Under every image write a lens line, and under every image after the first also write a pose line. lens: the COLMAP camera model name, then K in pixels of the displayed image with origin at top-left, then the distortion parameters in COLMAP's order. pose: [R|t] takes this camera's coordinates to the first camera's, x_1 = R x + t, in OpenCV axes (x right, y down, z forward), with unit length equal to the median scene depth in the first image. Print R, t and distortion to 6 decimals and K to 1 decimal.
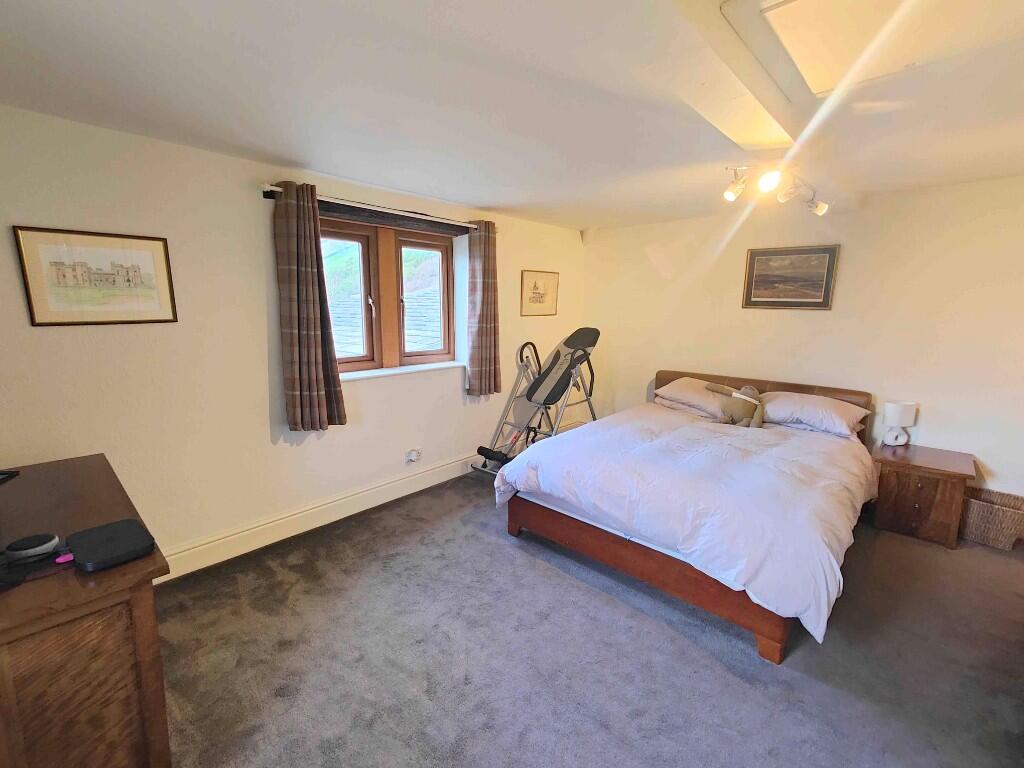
lens RADIAL K [[449.8, 0, 512.1], [0, 449.8, 379.3], [0, 0, 1]] dist [0.000015, 0.000107]
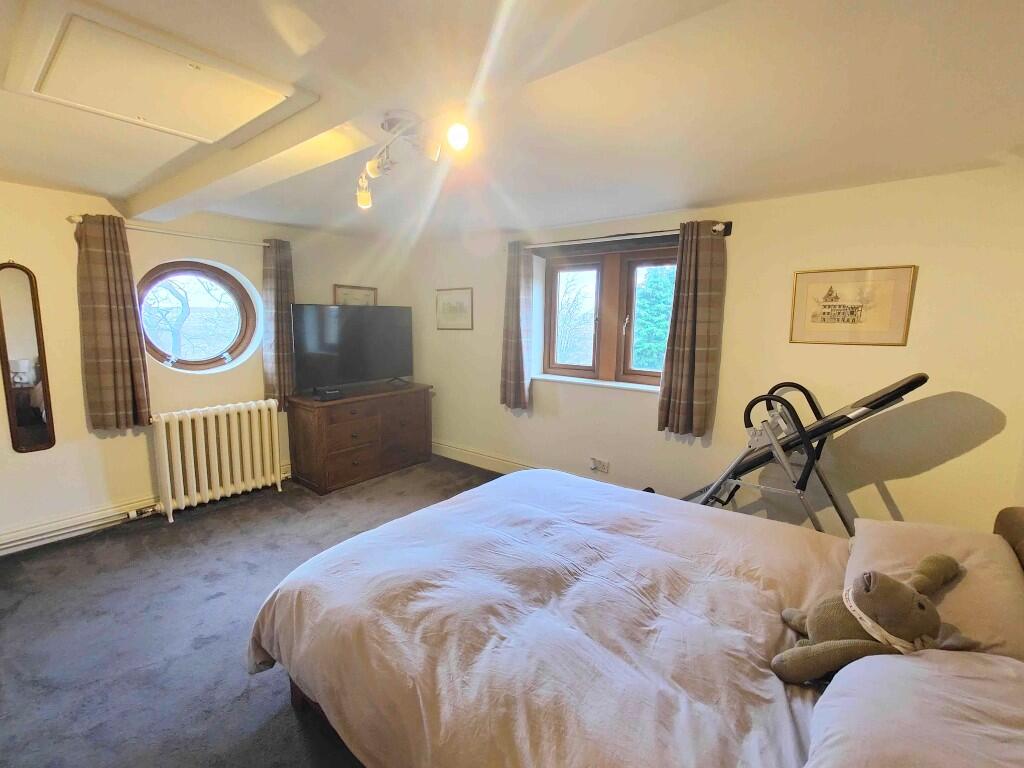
lens RADIAL K [[449.8, 0, 512.1], [0, 449.8, 379.3], [0, 0, 1]] dist [0.000015, 0.000107]
pose [[0.082712, 0.123162, -0.988934, 0.773780], [-0.179473, 0.977950, 0.106783, -0.102681], [0.980280, 0.168655, 0.102992, 0.658377]]
